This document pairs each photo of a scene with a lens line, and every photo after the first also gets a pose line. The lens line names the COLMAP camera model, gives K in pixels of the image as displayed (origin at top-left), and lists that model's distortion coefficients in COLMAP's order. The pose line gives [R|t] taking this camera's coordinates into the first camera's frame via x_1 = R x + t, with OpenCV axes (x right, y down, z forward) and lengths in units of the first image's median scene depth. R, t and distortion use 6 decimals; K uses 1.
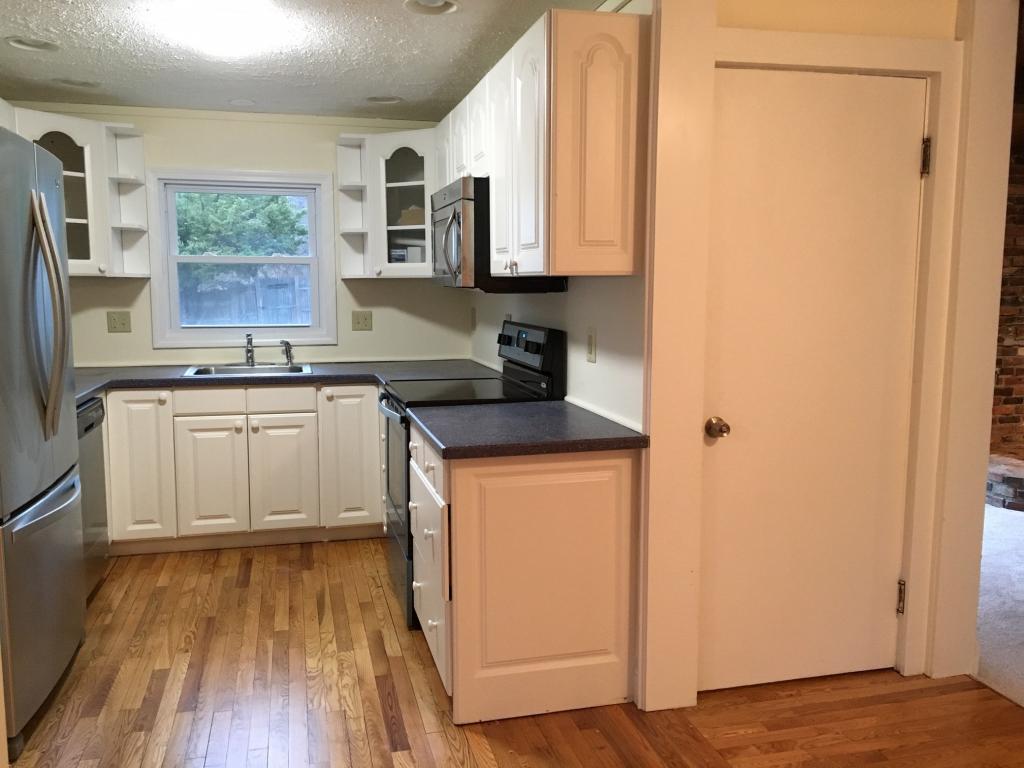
lens RADIAL K [[867.7, 0, 515.0], [0, 867.7, 379.3], [0, 0, 1]] dist [0.069236, -0.075781]
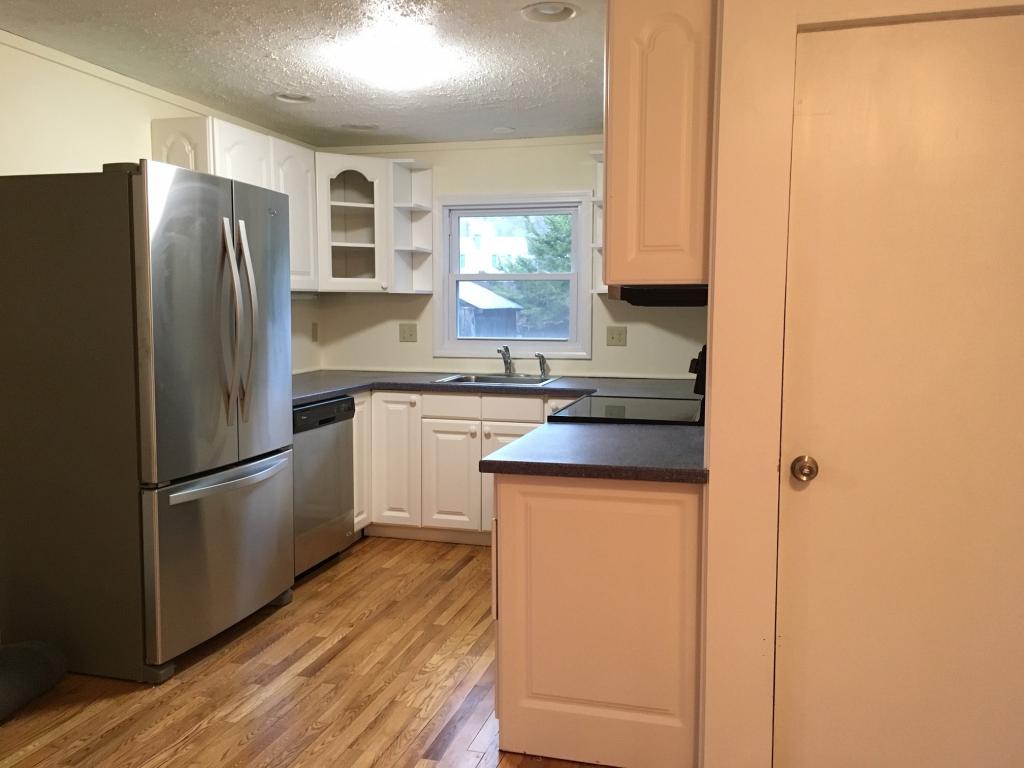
lens RADIAL K [[867.7, 0, 515.0], [0, 867.7, 379.3], [0, 0, 1]] dist [0.069236, -0.075781]
pose [[0.869465, 0.045793, -0.491867, 0.249938], [-0.057295, 0.998323, -0.008335, -0.003878], [0.490660, 0.035429, 0.870630, 0.094331]]
